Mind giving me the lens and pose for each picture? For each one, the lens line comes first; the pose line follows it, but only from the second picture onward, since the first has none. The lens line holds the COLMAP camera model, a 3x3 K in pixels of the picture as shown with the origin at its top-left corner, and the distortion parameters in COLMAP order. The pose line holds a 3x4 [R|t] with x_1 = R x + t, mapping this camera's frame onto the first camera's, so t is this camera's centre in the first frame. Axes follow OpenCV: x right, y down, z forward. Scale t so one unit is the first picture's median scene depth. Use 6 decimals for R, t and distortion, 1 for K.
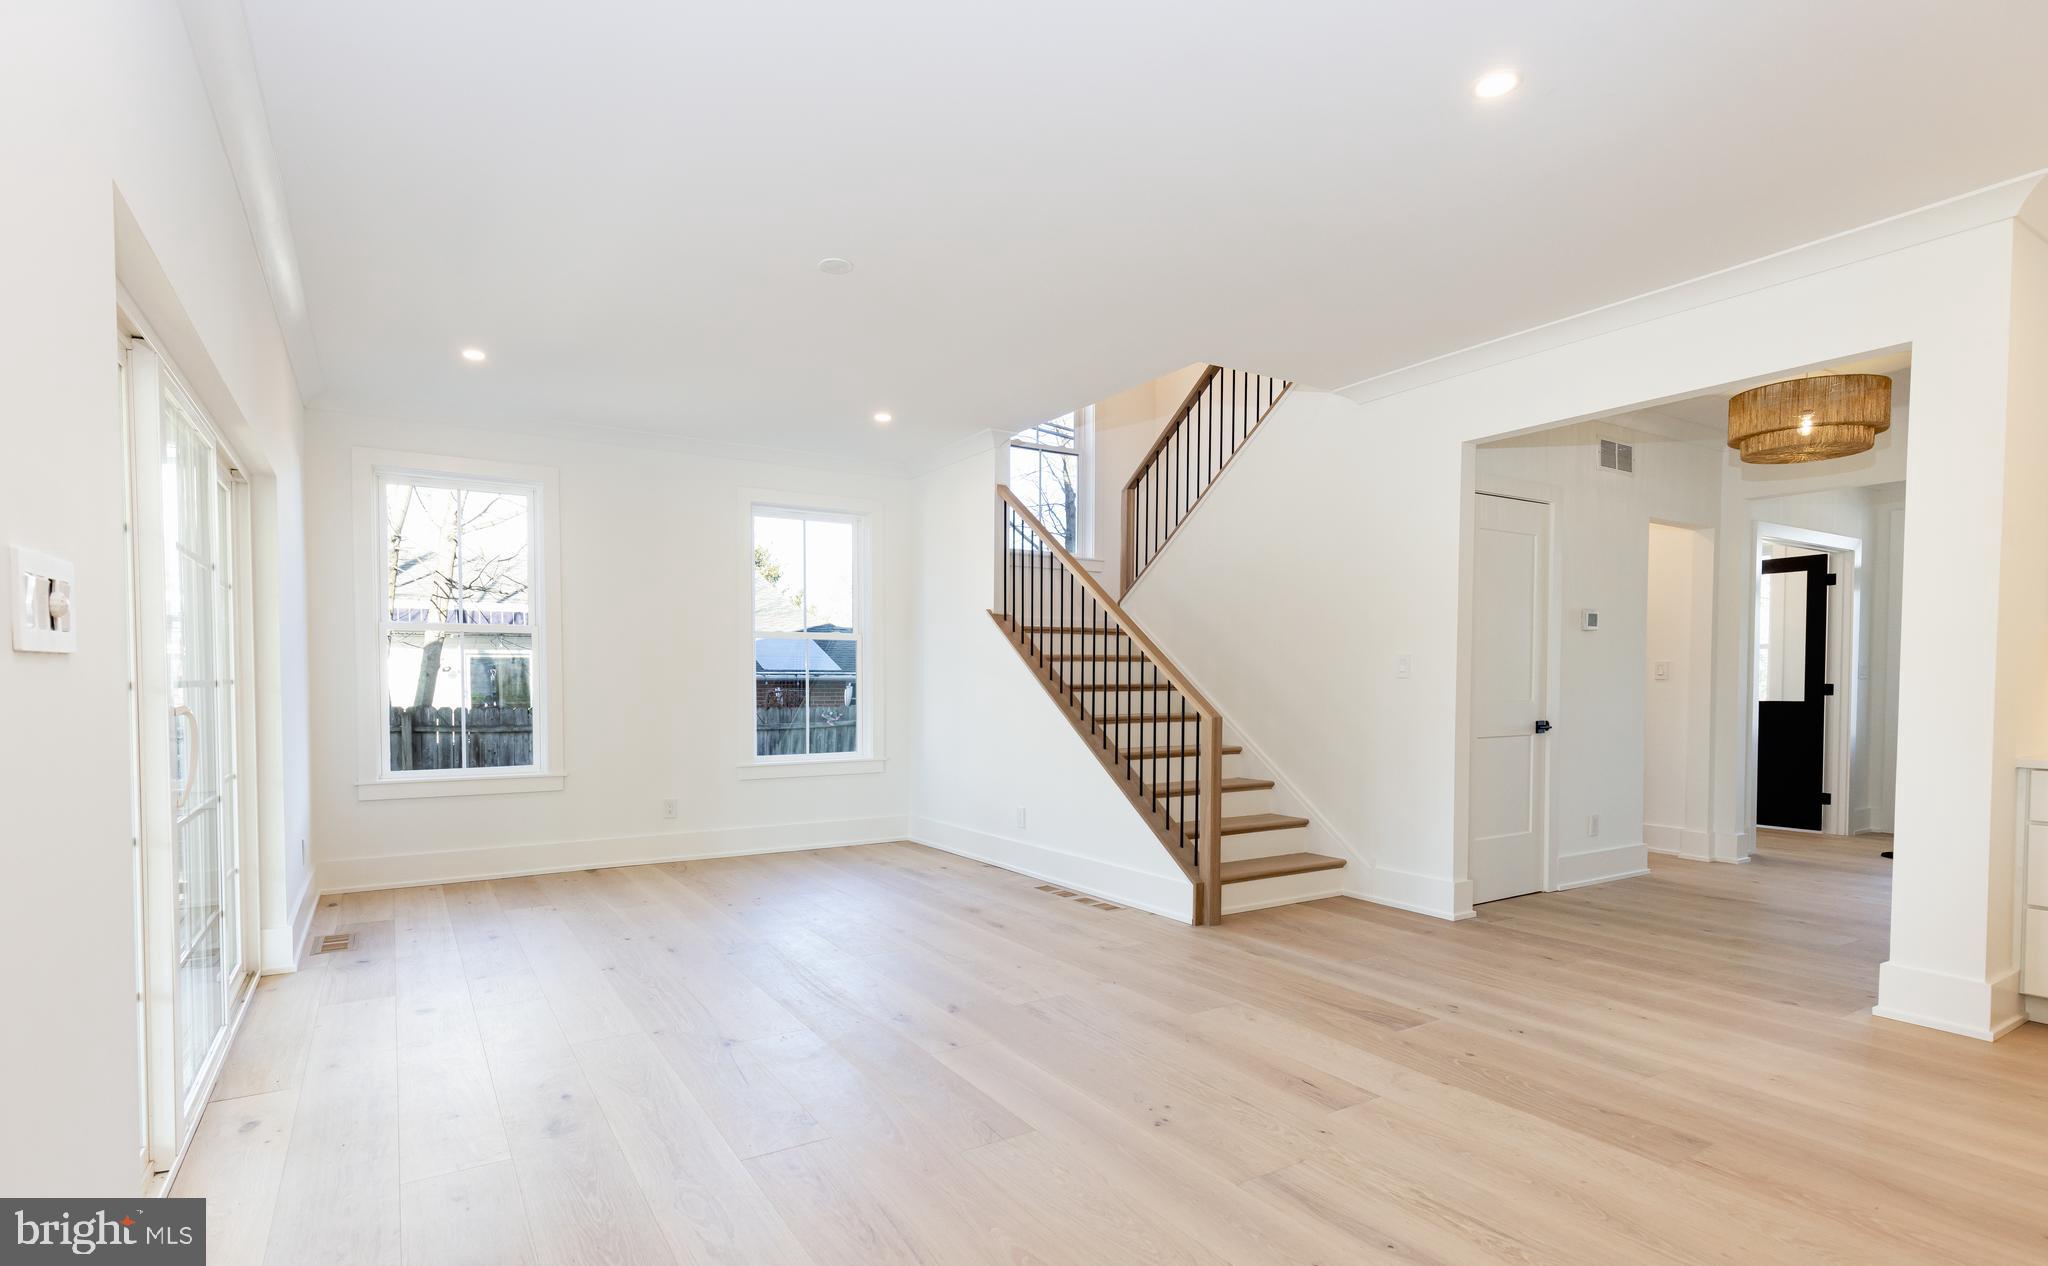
lens RADIAL K [[987.0, 0, 971.5], [0, 987.0, 709.9], [0, 0, 1]] dist [-0.001151, 0.000572]
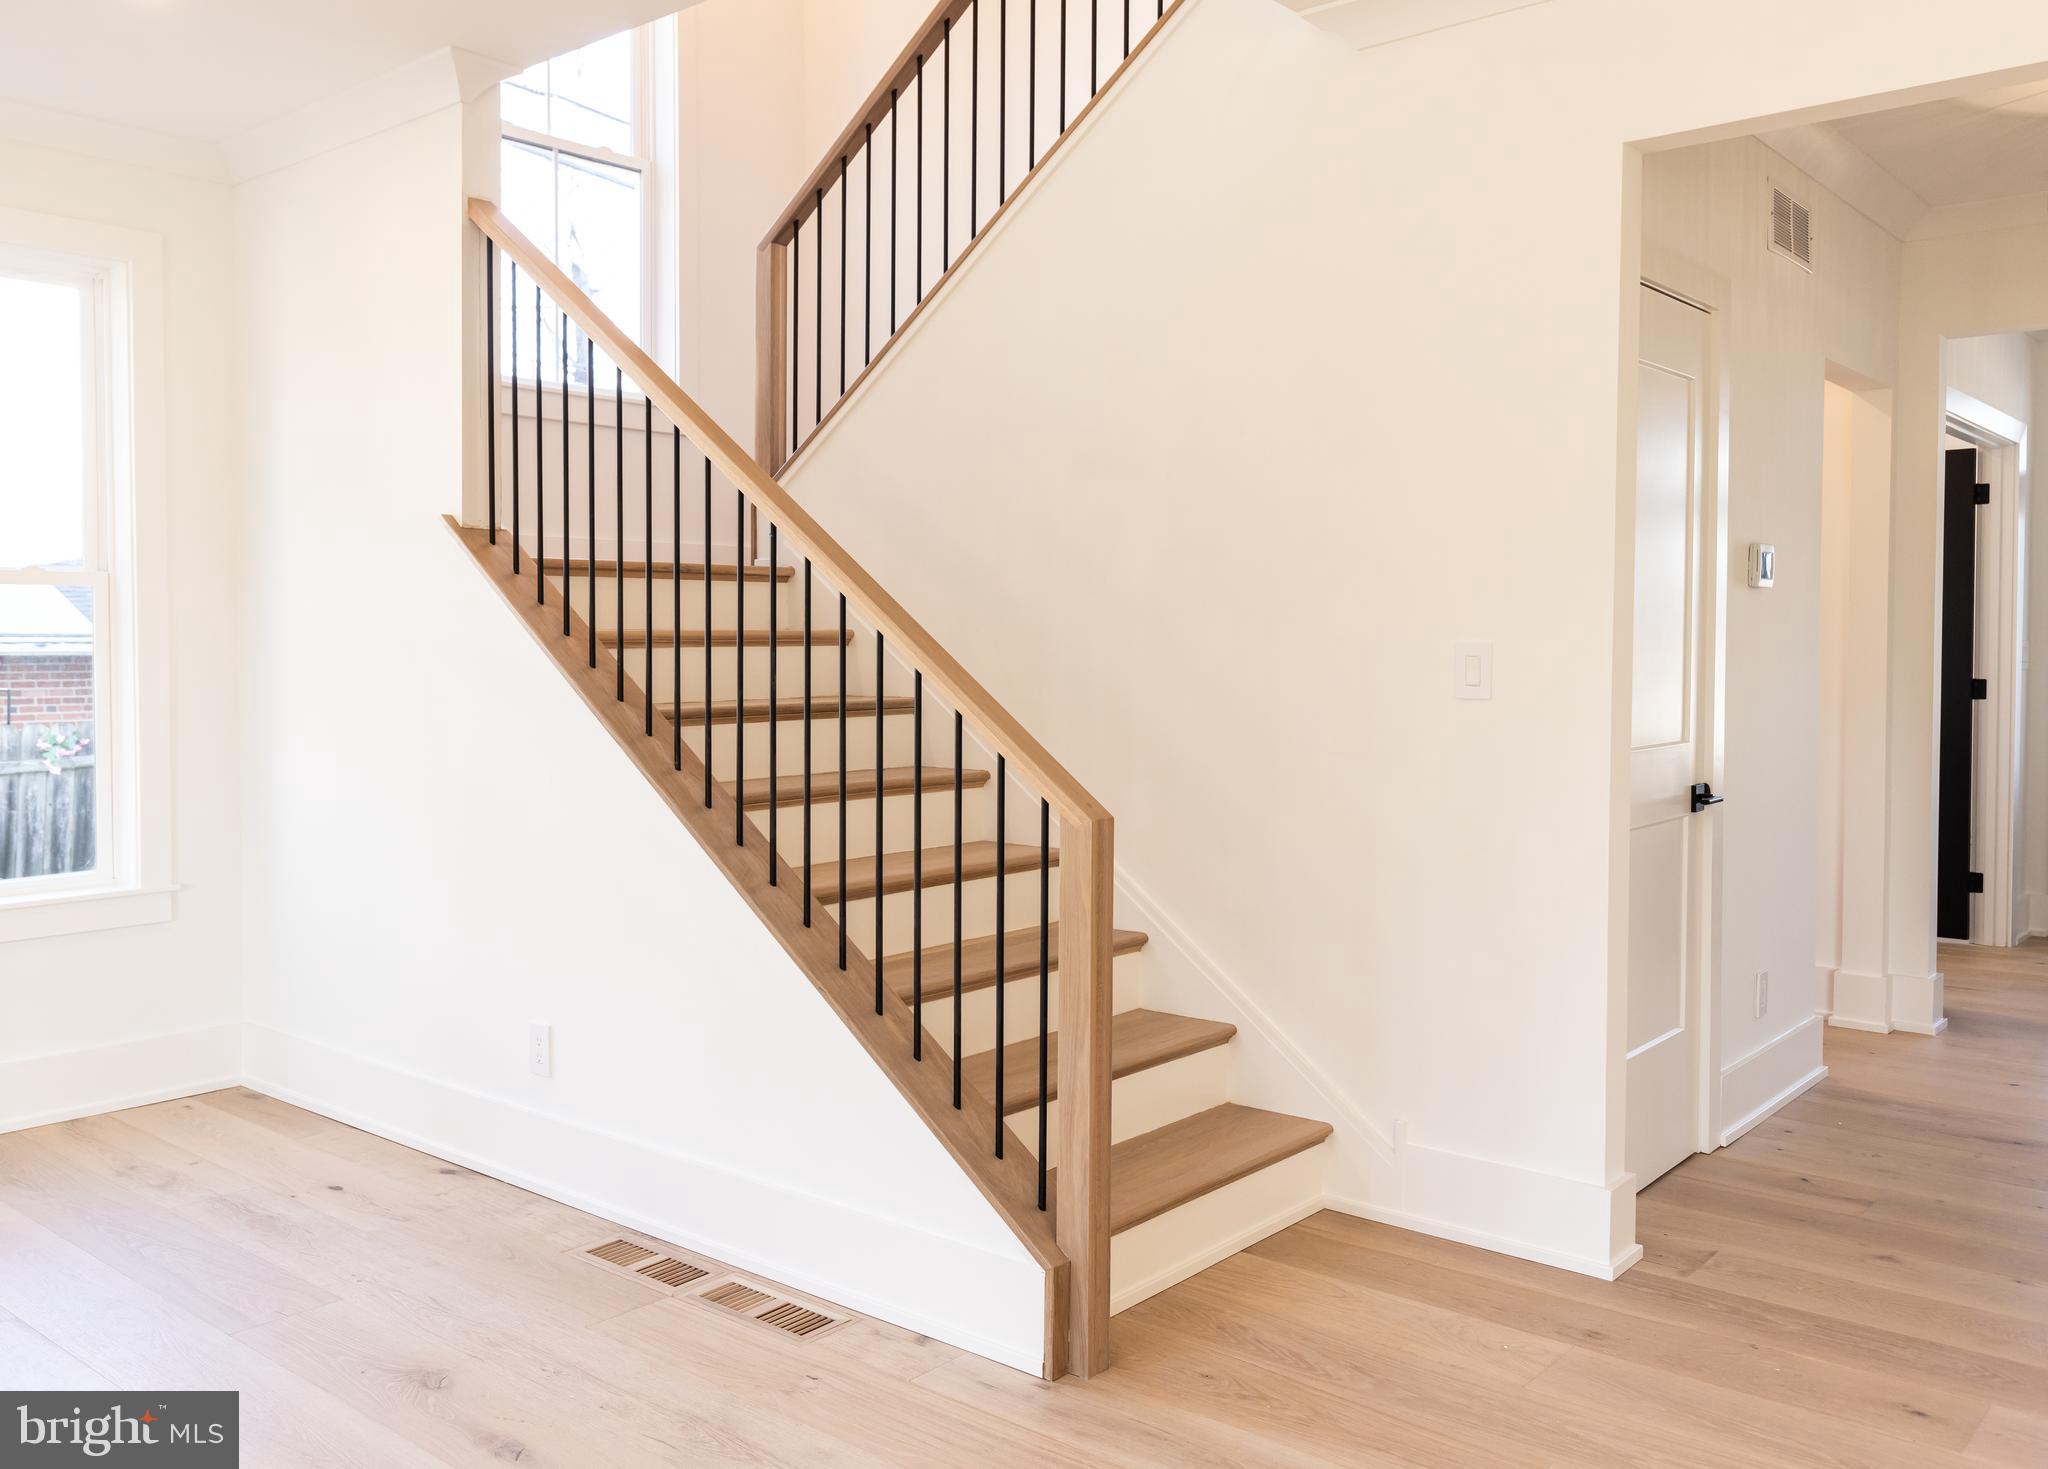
lens RADIAL K [[1693.6, 0, 894.5], [0, 1693.6, 701.6], [0, 0, 1]] dist [0.009324, -0.000691]
pose [[0.956953, -0.009905, 0.290075, -0.010587], [0.007908, 0.999936, 0.008054, -0.035974], [-0.290136, -0.005413, 0.956970, 0.341687]]
